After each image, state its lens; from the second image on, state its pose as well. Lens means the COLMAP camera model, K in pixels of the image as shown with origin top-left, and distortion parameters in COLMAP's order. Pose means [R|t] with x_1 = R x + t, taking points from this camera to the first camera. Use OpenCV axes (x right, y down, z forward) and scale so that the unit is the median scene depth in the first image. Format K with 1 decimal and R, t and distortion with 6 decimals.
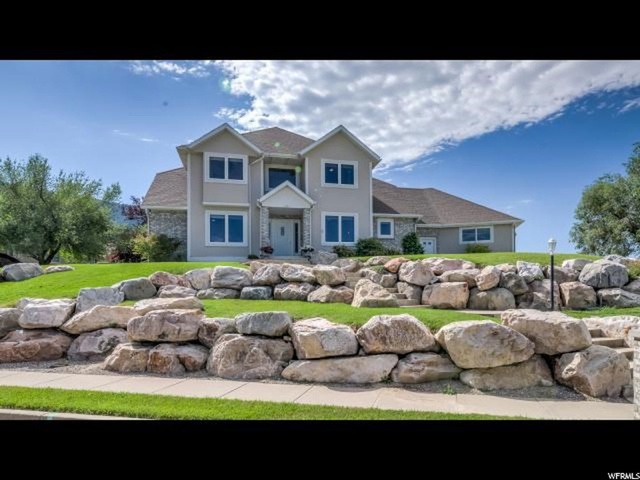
lens RADIAL K [[414.5, 0, 320.0], [0, 414.5, 234.3], [0, 0, 1]] dist [0.001414, 0.005637]
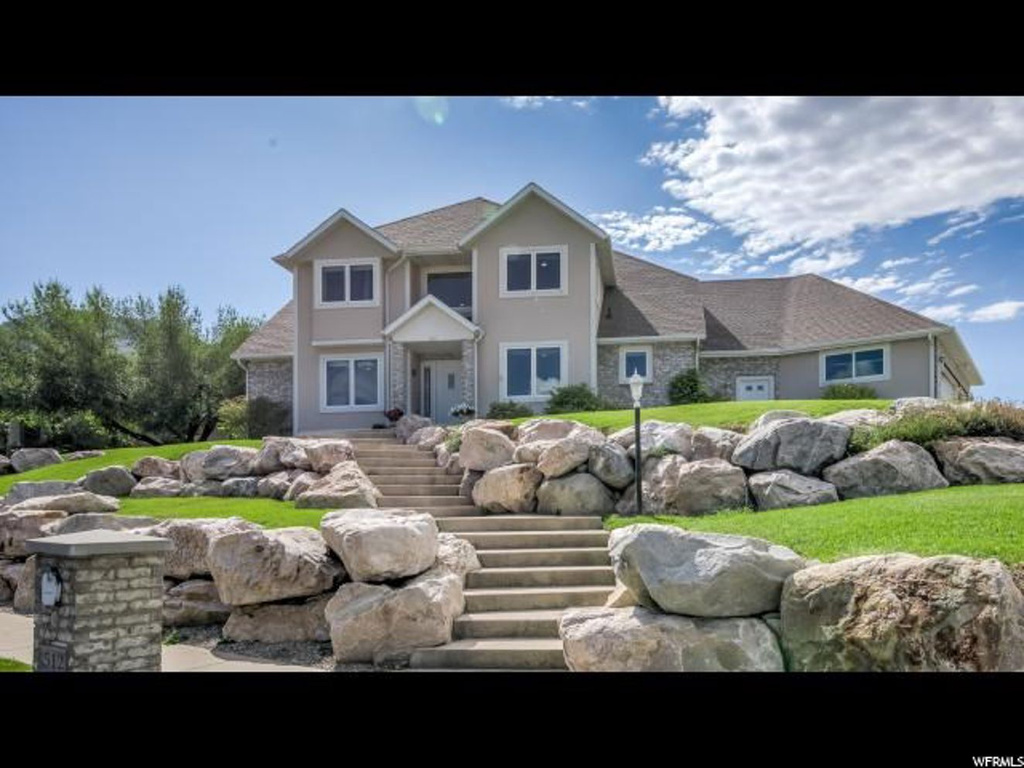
lens RADIAL K [[767.2, 0, 512.7], [0, 767.2, 394.8], [0, 0, 1]] dist [0.033196, -0.007808]
pose [[0.932267, -0.050097, -0.358286, 0.392515], [0.055456, 0.998450, 0.004690, 0.011566], [0.357495, -0.024241, 0.933600, 0.035719]]
